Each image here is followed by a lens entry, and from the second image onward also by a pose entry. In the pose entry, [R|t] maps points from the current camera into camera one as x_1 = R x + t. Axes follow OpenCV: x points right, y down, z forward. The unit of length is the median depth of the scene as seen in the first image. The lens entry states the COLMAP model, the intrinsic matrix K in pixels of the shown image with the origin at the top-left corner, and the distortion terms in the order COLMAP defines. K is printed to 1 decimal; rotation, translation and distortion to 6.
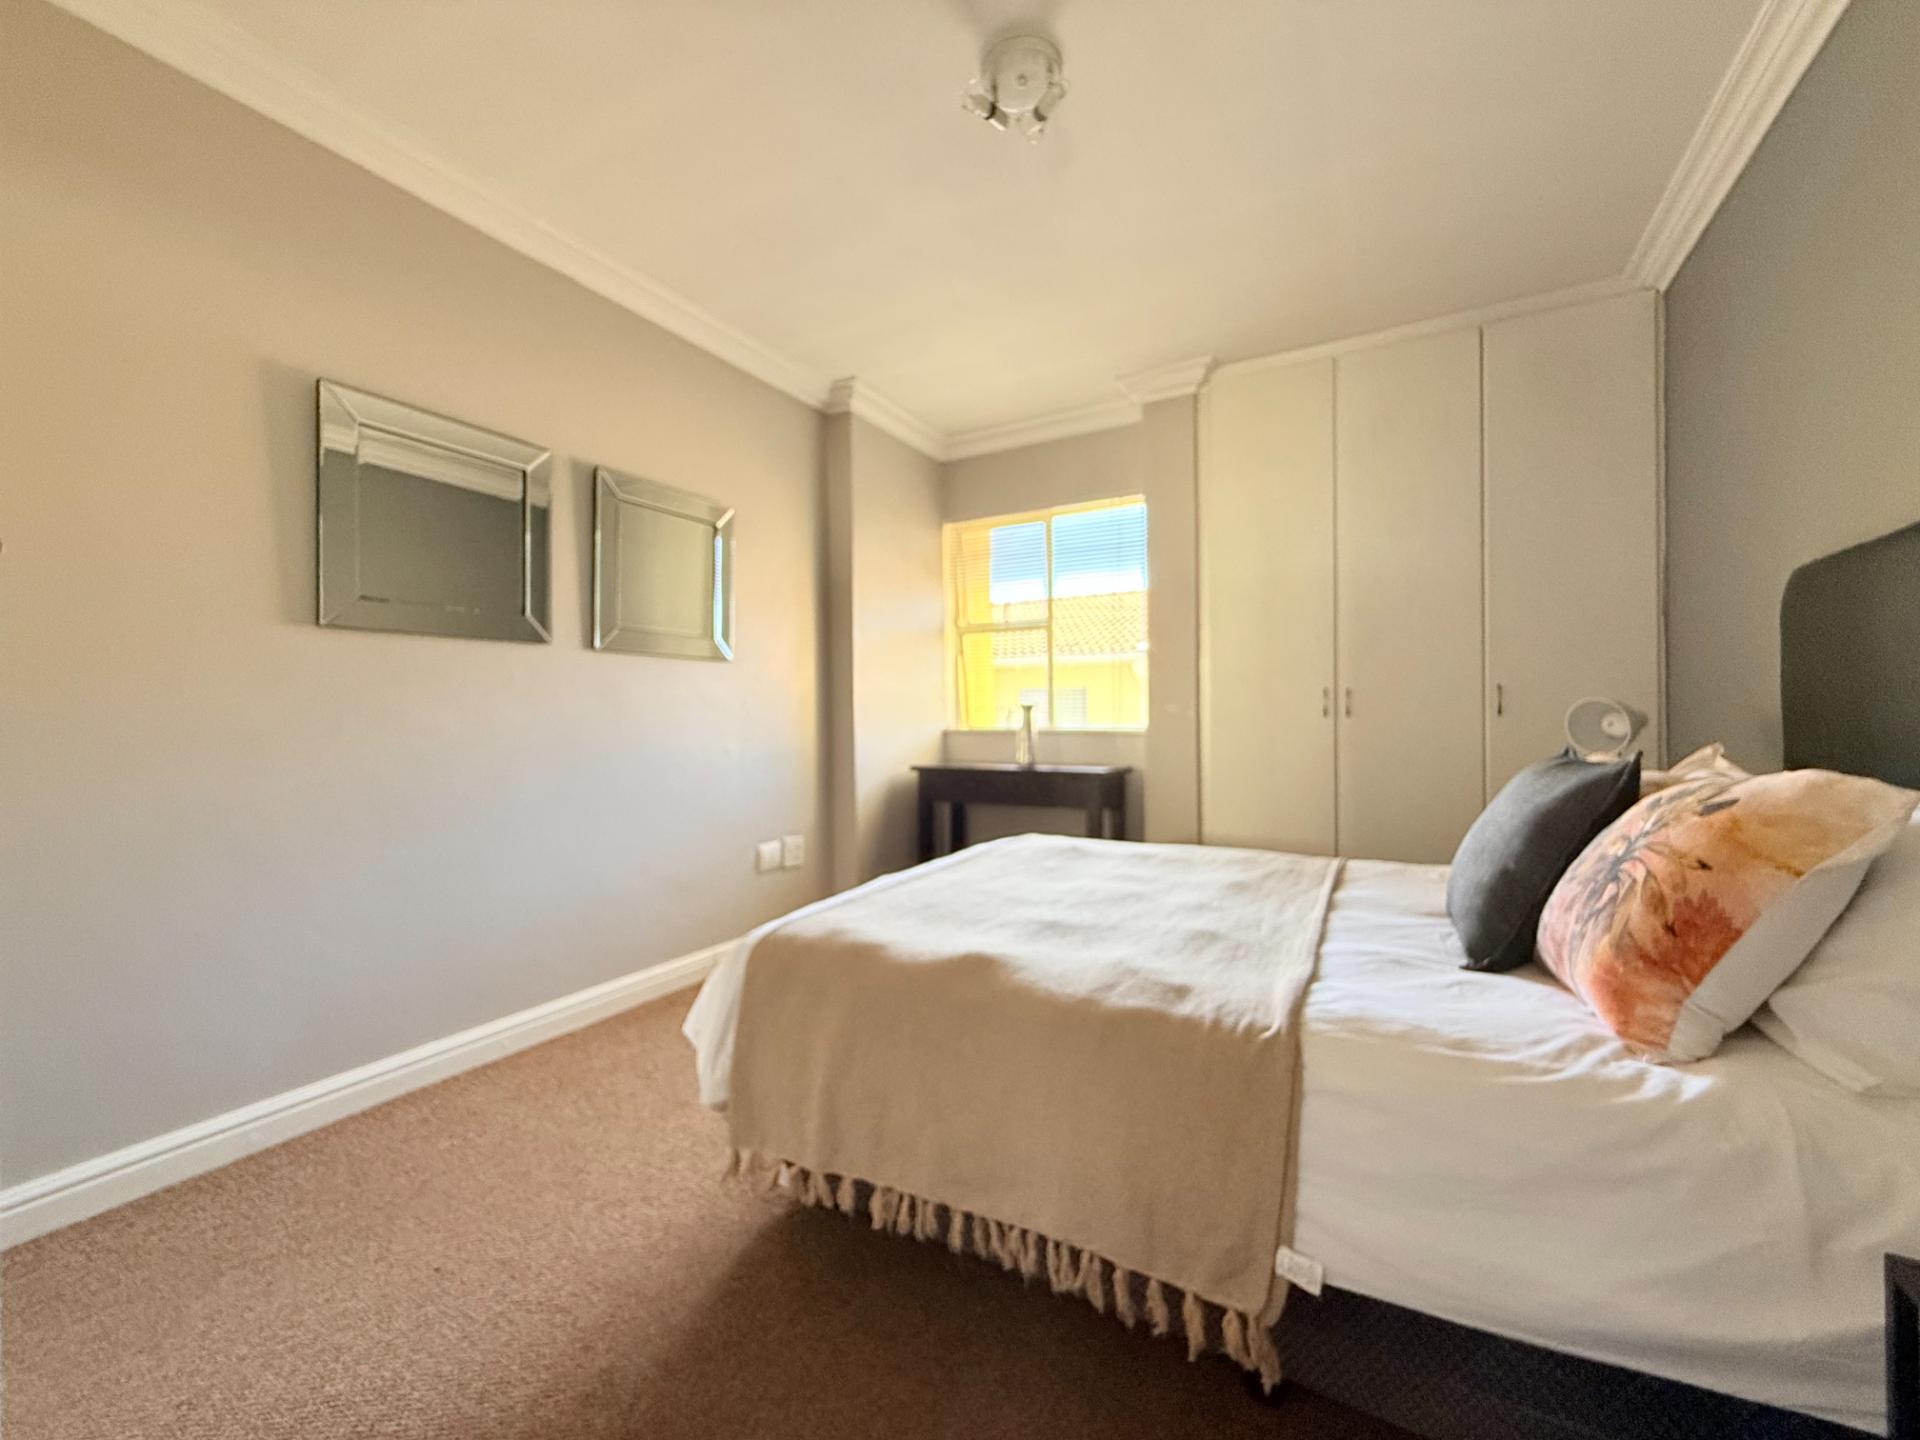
lens RADIAL K [[769.4, 0, 956.9], [0, 769.4, 729.4], [0, 0, 1]] dist [0.001214, 0.000129]
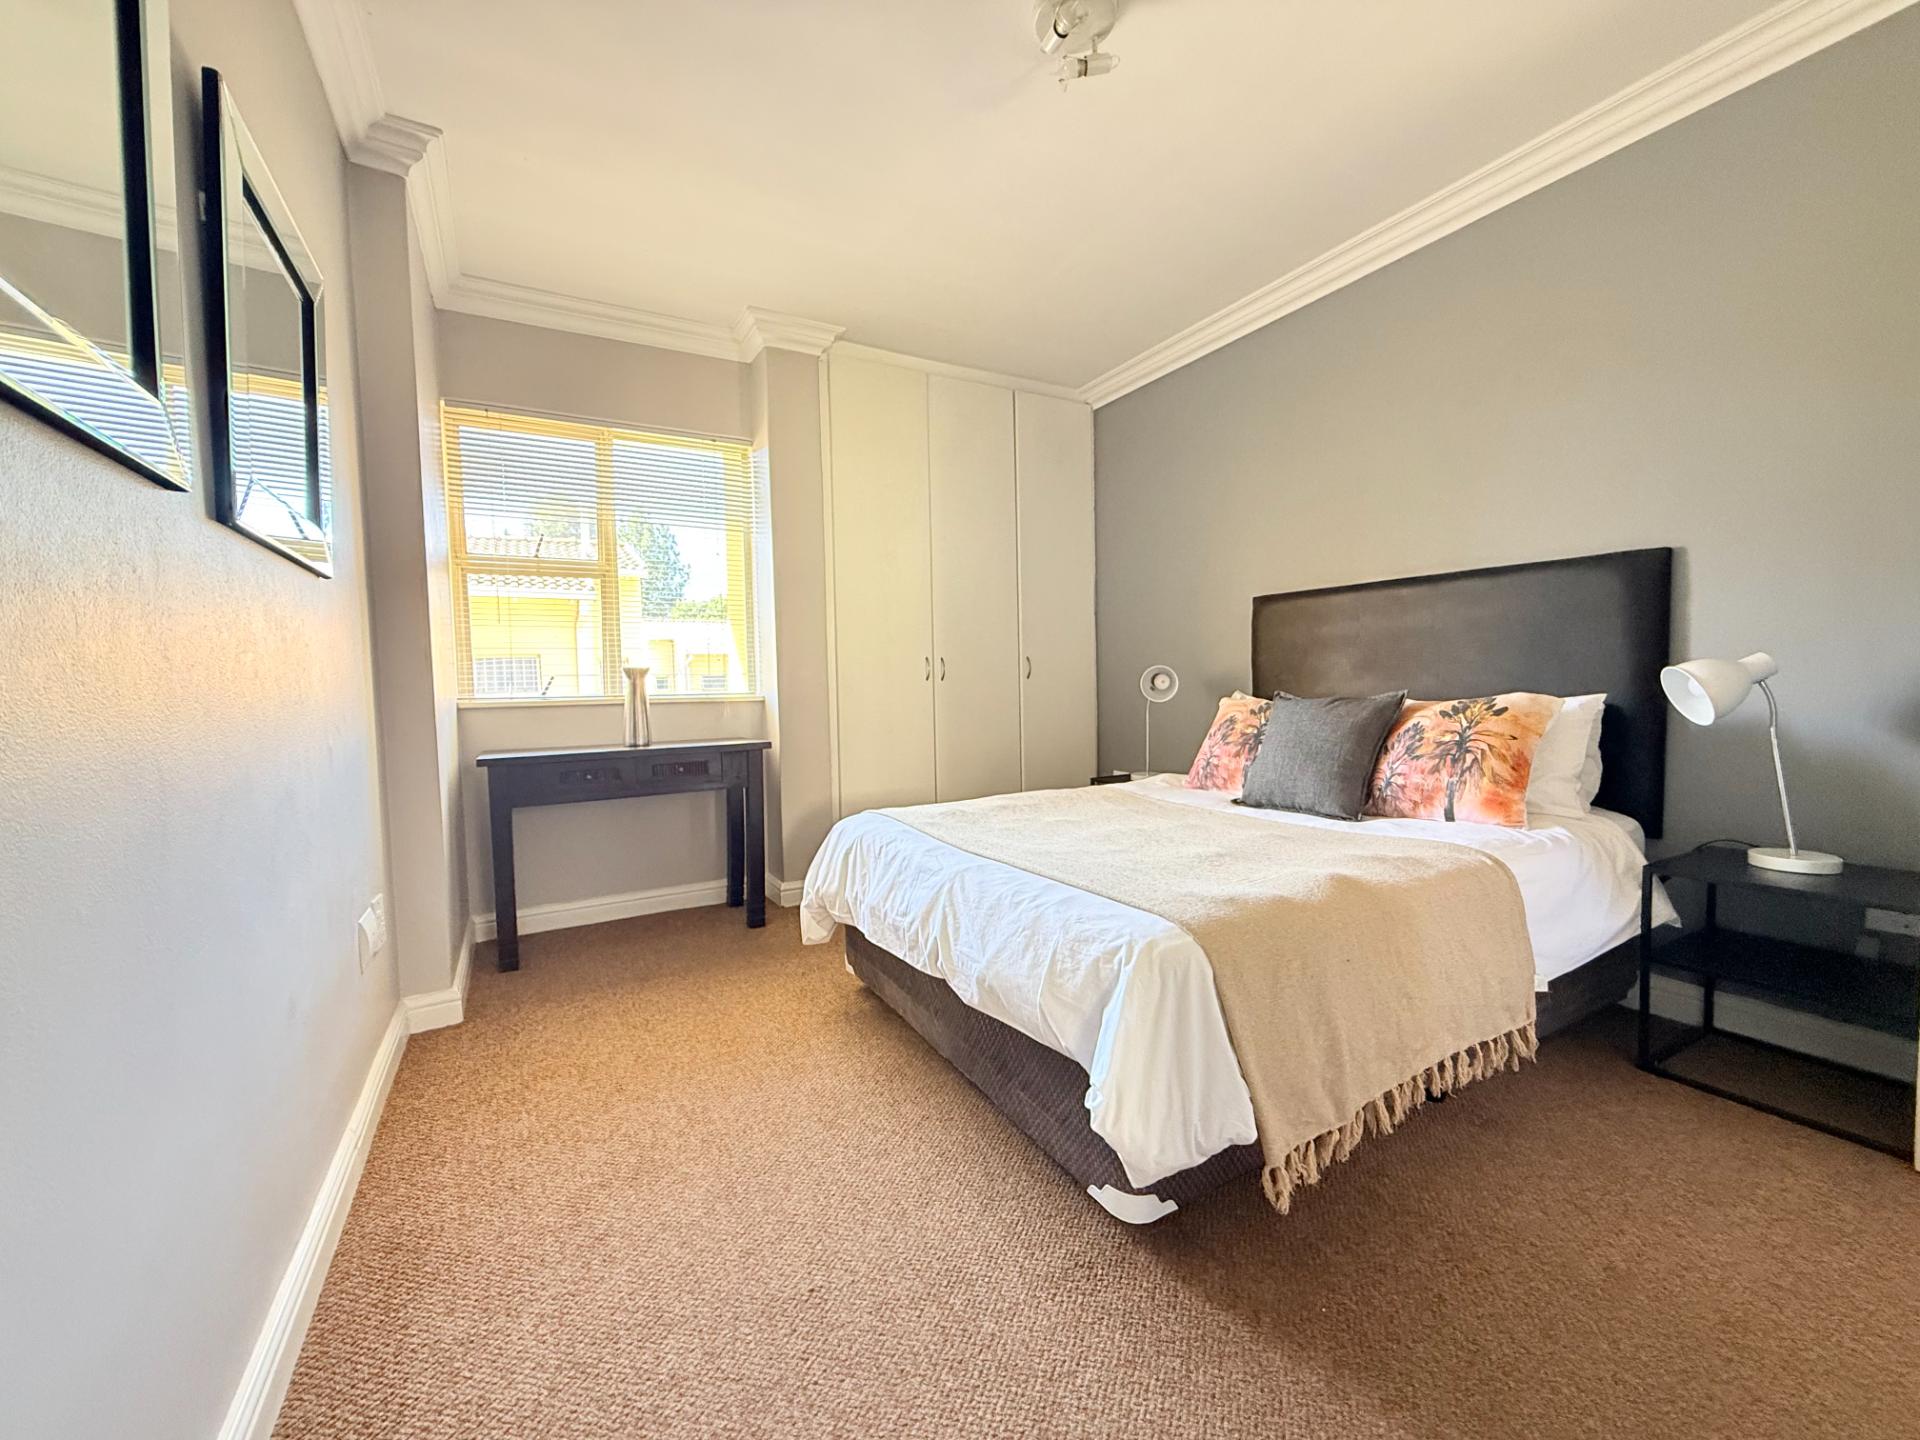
lens RADIAL K [[769.4, 0, 956.1], [0, 769.4, 715.9], [0, 0, 1]] dist [0.001214, 0.000129]
pose [[0.520179, -0.043622, 0.852943, -0.736895], [0.029007, 0.999021, 0.033402, -0.001454], [-0.853565, 0.007366, 0.520935, 0.520733]]
